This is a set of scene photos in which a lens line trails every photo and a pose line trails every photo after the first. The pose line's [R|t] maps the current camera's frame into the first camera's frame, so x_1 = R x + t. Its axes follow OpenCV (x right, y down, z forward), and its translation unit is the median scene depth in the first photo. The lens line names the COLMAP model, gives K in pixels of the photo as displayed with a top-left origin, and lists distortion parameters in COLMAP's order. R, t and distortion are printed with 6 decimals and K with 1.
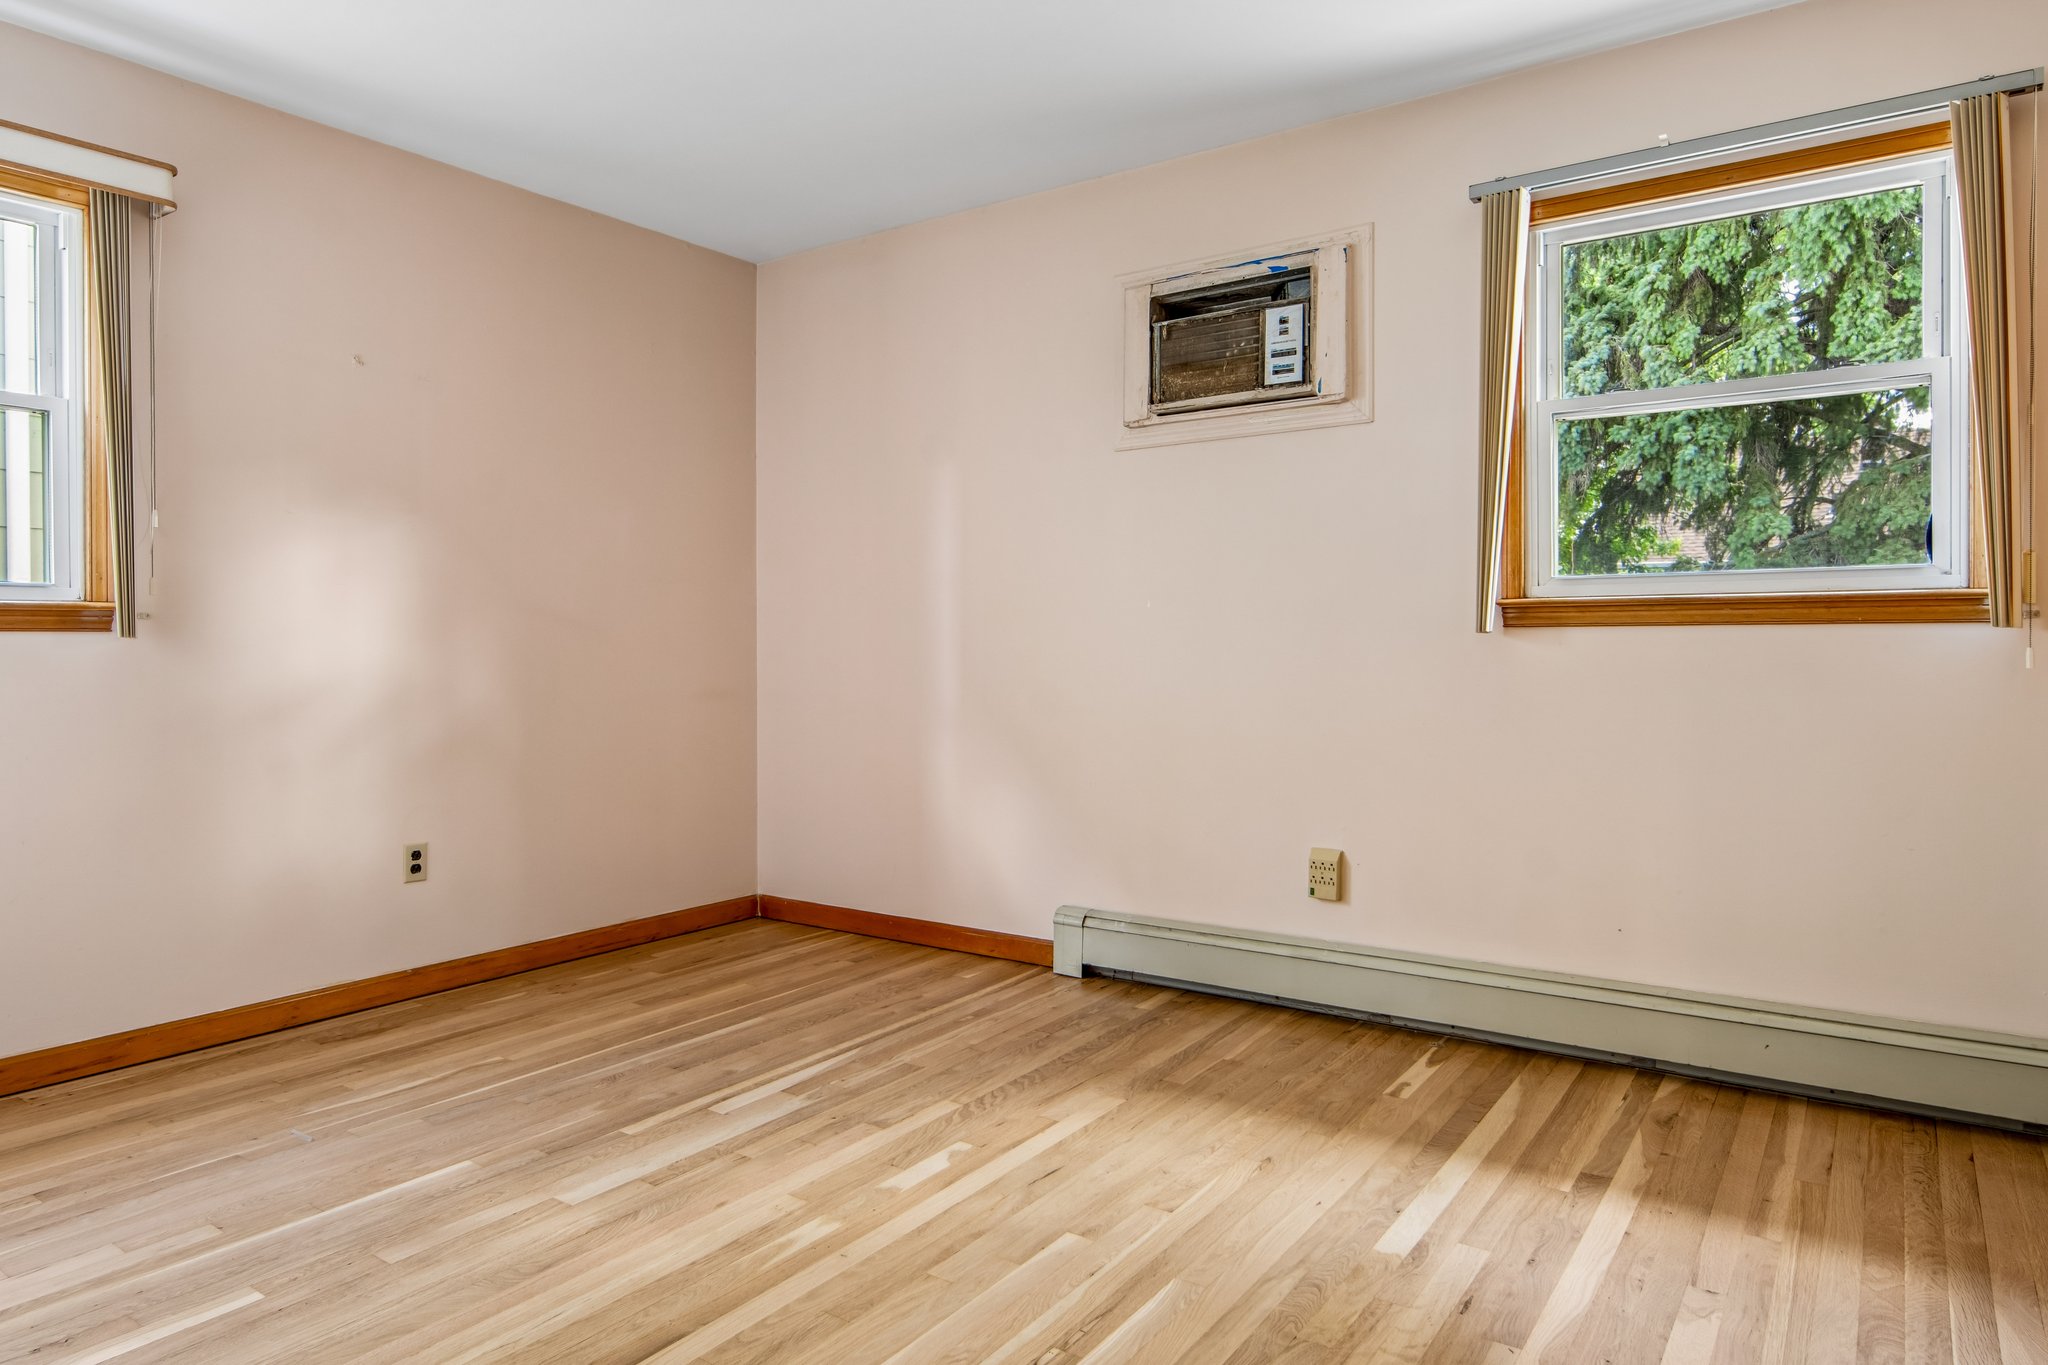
lens RADIAL K [[1257.8, 0, 1018.4], [0, 1257.8, 658.6], [0, 0, 1]] dist [-0.009139, 0.002716]
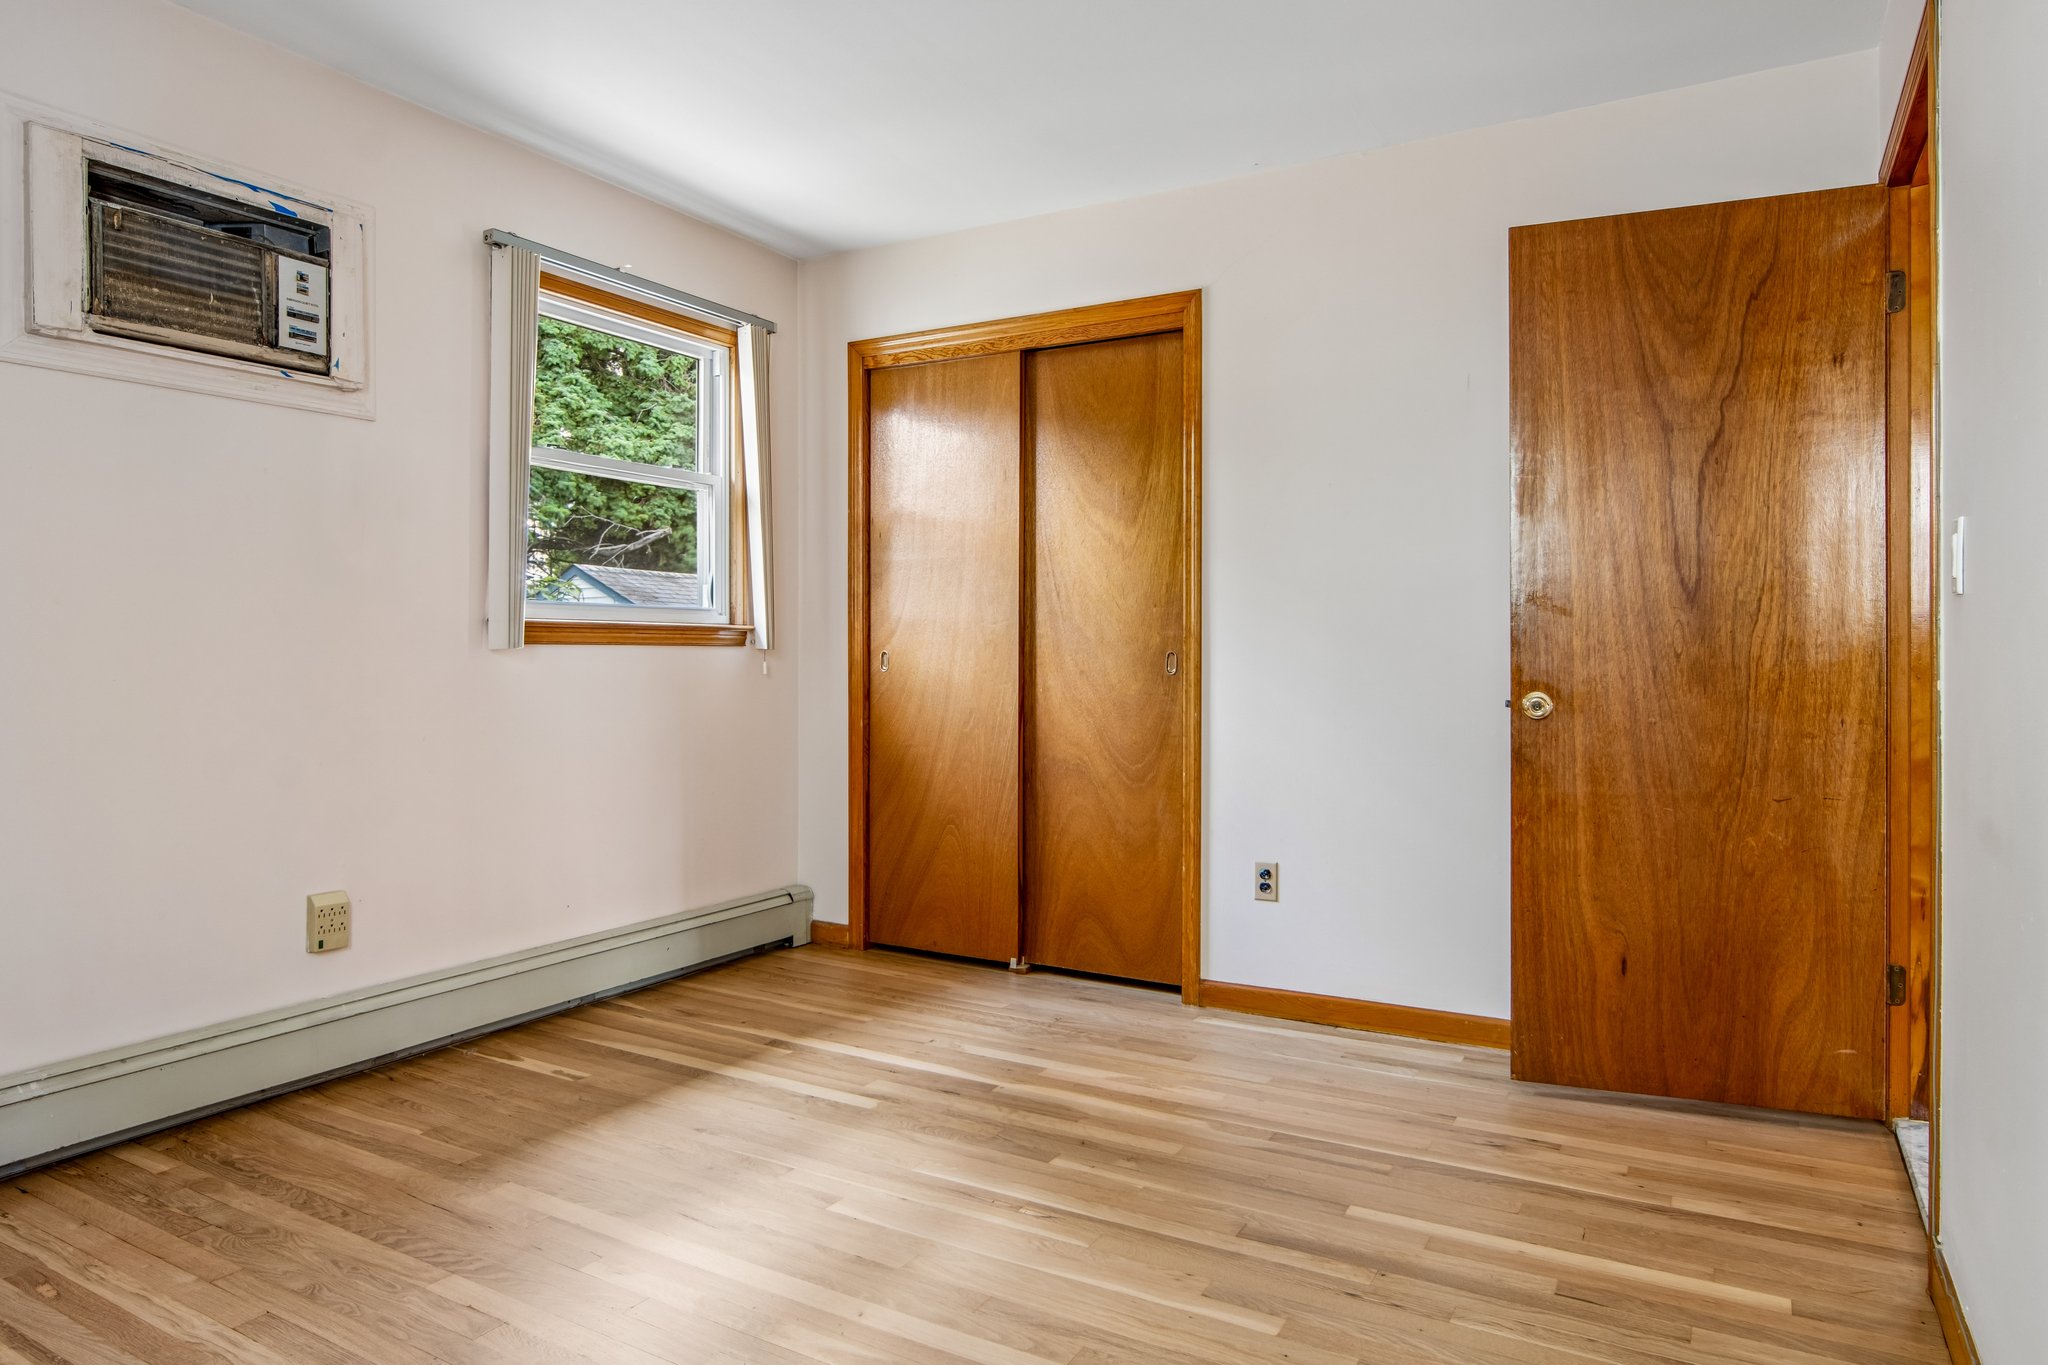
lens RADIAL K [[1257.8, 0, 1018.4], [0, 1257.8, 658.6], [0, 0, 1]] dist [-0.009139, 0.002716]
pose [[-0.083287, -0.001079, 0.996525, -0.738008], [0.009944, 0.999949, 0.001913, -0.009866], [-0.996476, 0.010069, -0.083272, 0.650819]]
